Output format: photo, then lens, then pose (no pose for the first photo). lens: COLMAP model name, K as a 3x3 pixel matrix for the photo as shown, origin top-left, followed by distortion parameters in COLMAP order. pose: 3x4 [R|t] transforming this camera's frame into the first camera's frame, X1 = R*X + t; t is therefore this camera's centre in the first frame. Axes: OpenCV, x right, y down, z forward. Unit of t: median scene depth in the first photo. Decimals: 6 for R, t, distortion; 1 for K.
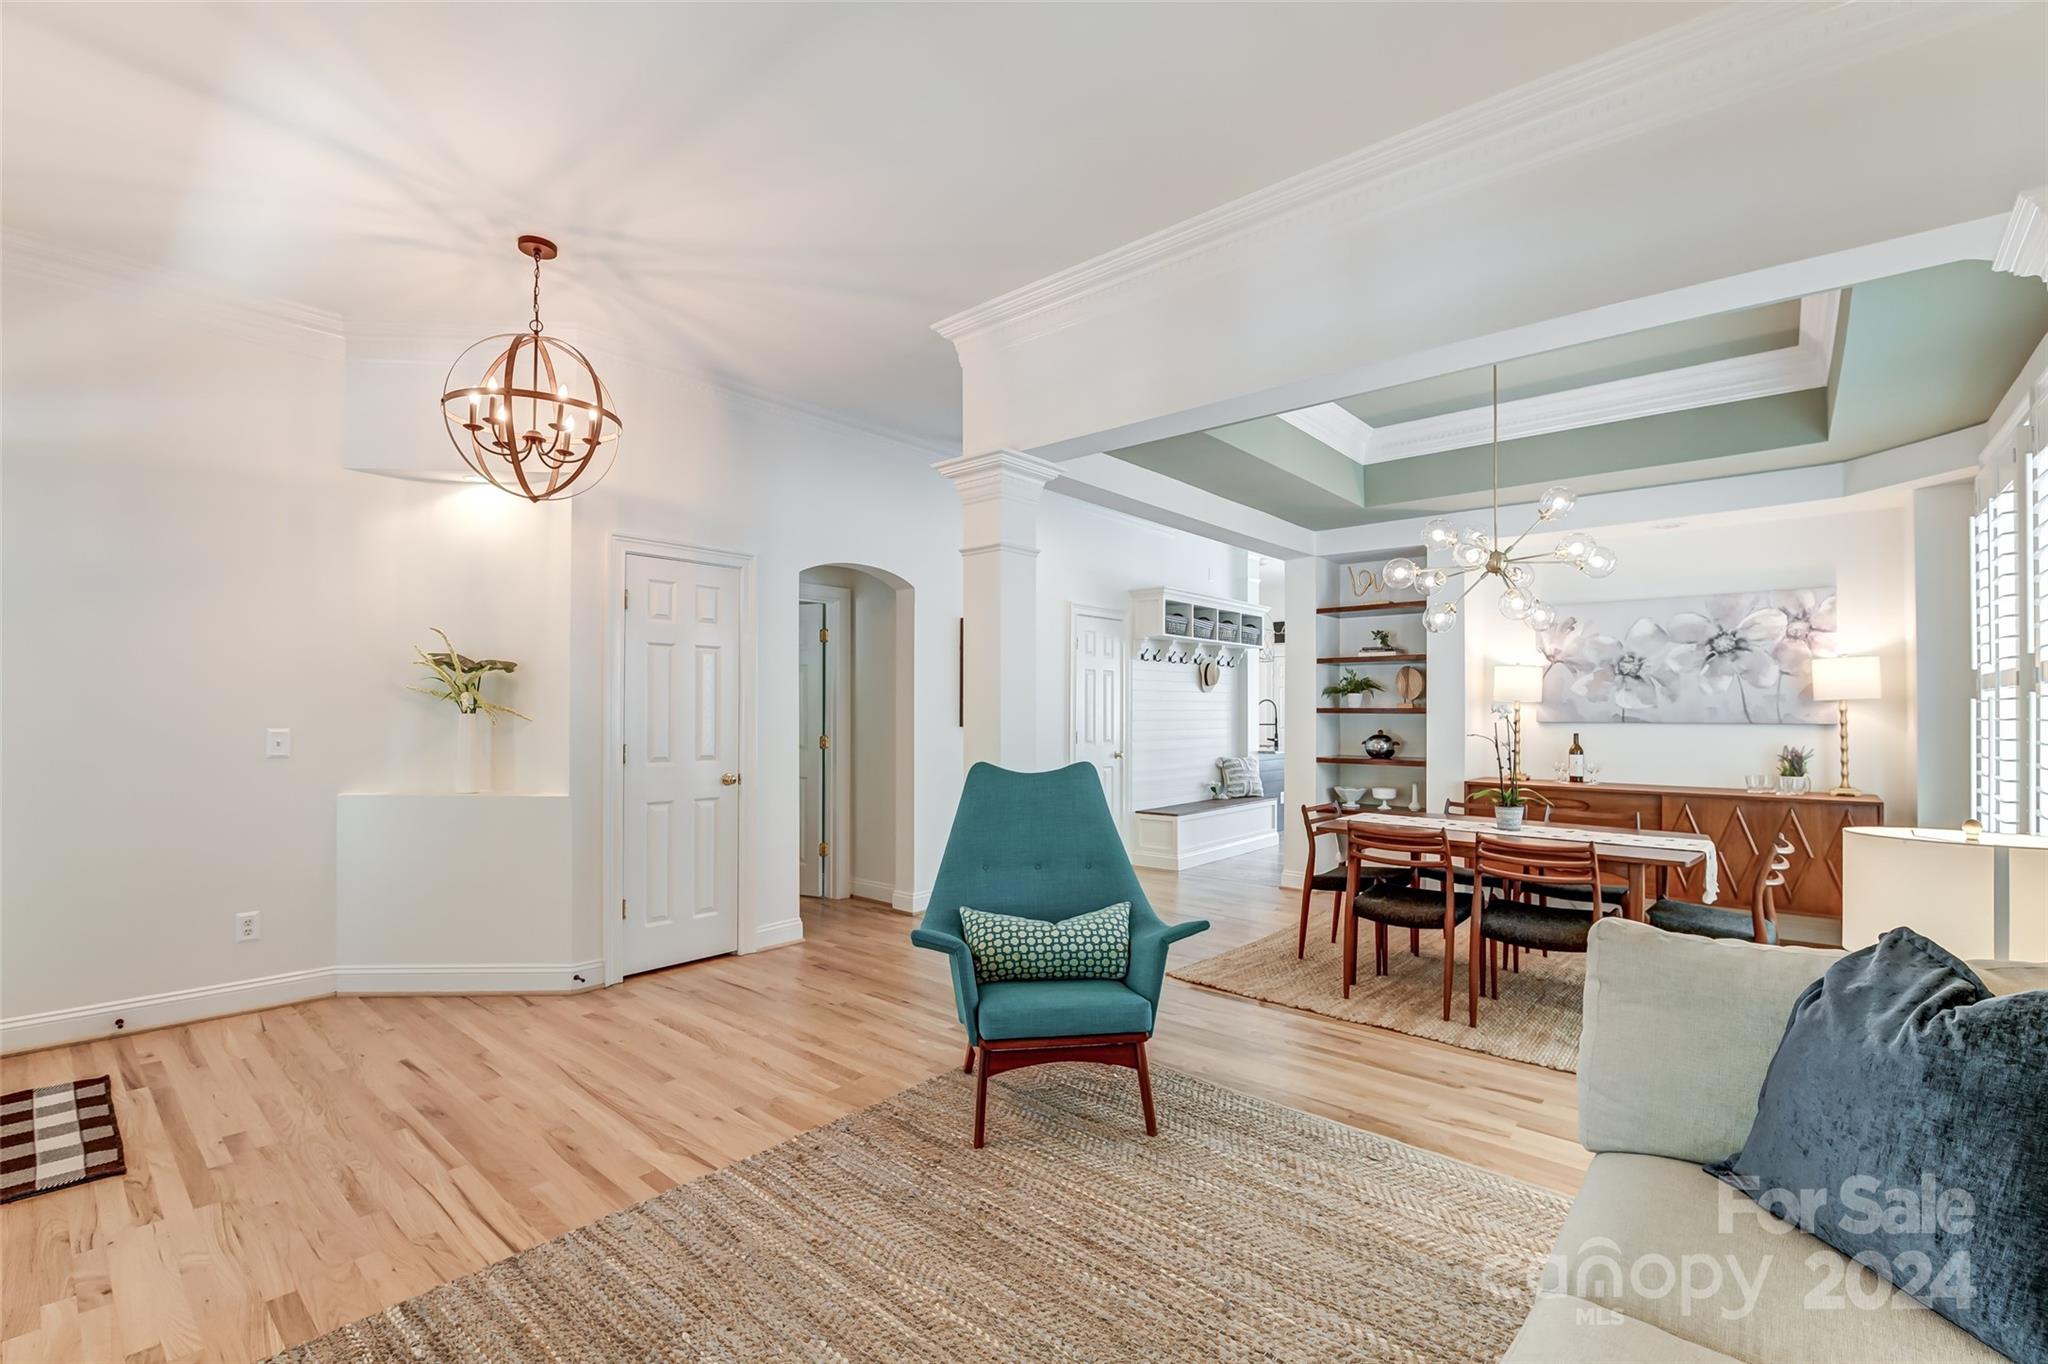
lens RADIAL K [[894.2, 0, 1040.9], [0, 894.2, 688.2], [0, 0, 1]] dist [-0.002660, -0.009335]
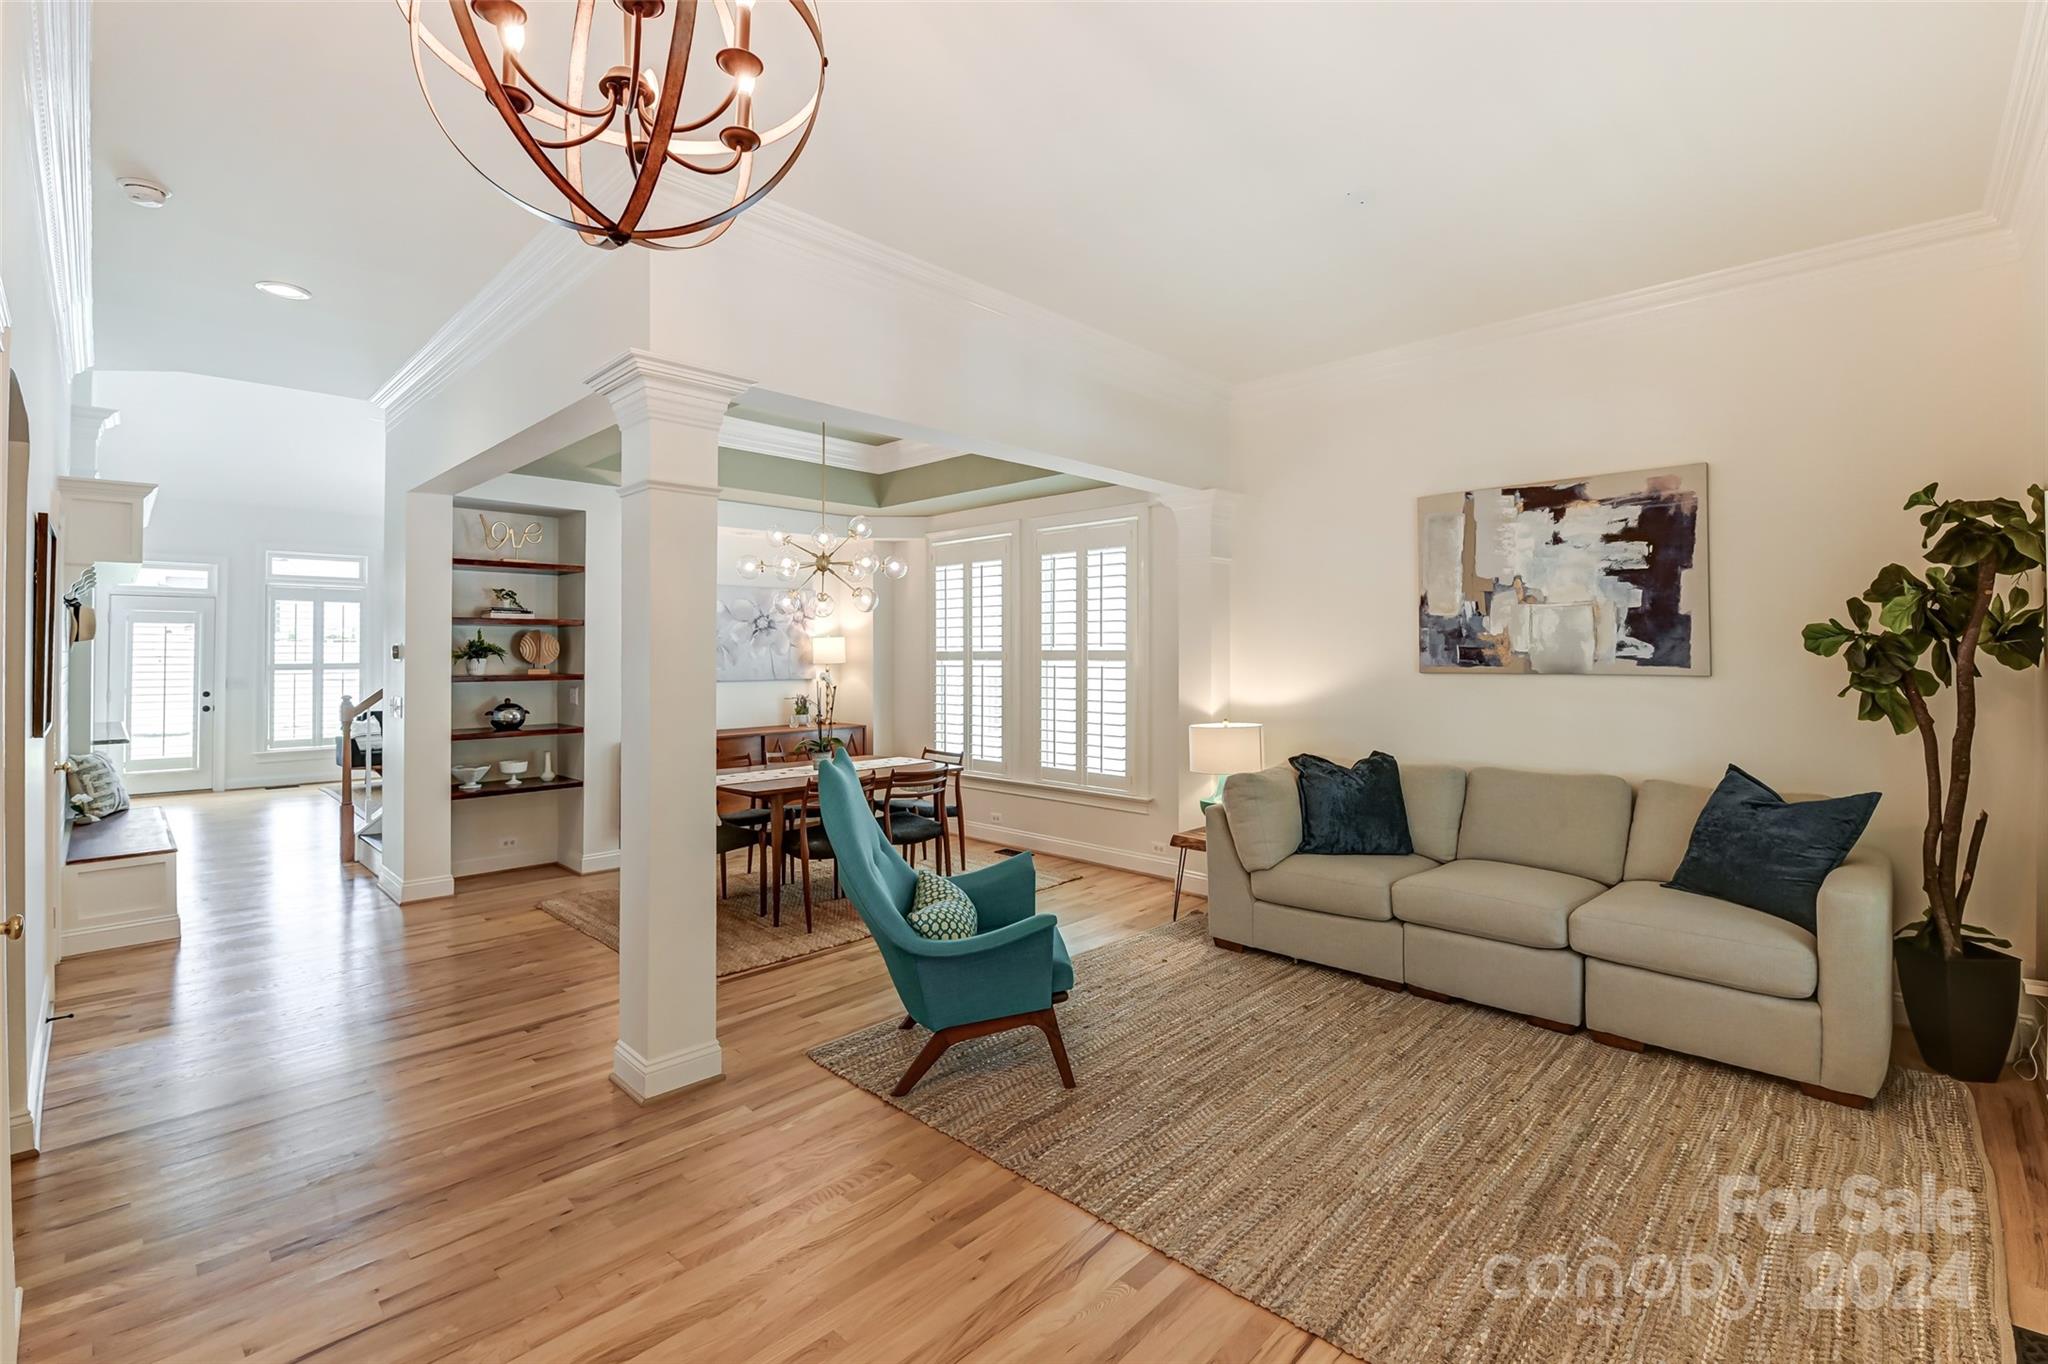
lens RADIAL K [[894.2, 0, 1025.4], [0, 894.2, 645.9], [0, 0, 1]] dist [-0.002660, -0.009335]
pose [[0.061415, 0.004259, 0.998103, -0.613117], [-0.021856, 0.999757, -0.002921, -0.019665], [-0.997873, -0.021635, 0.061494, 0.510437]]
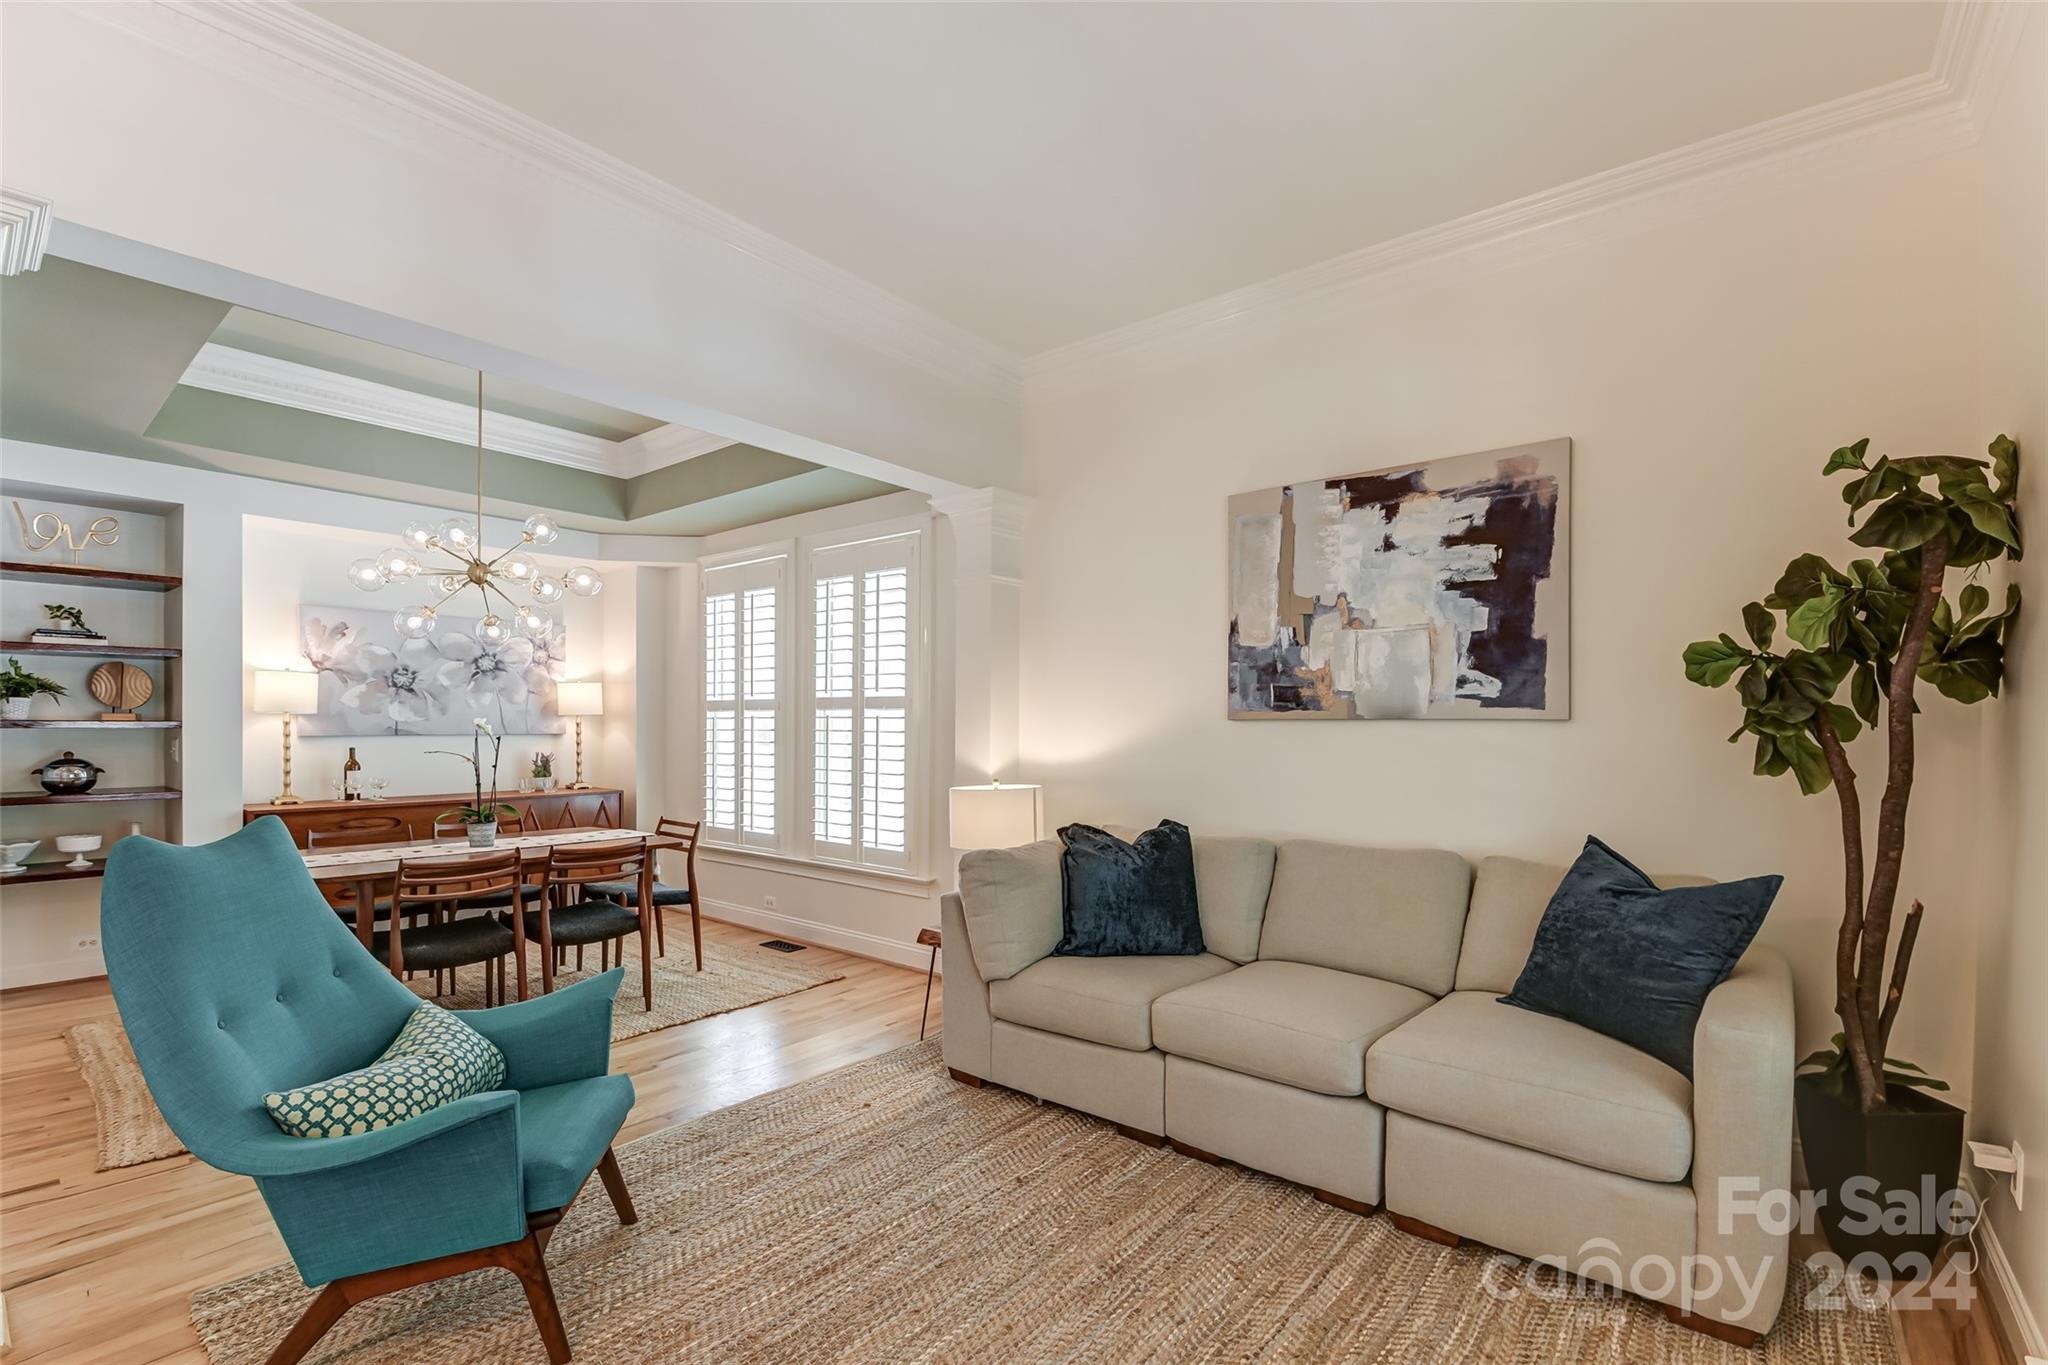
lens RADIAL K [[894.2, 0, 1047.4], [0, 894.2, 735.9], [0, 0, 1]] dist [-0.002660, -0.009335]
pose [[-0.036399, -0.018258, 0.999171, -0.391024], [-0.029445, 0.999419, 0.017190, 0.000877], [-0.998903, -0.028795, -0.036916, 0.336900]]
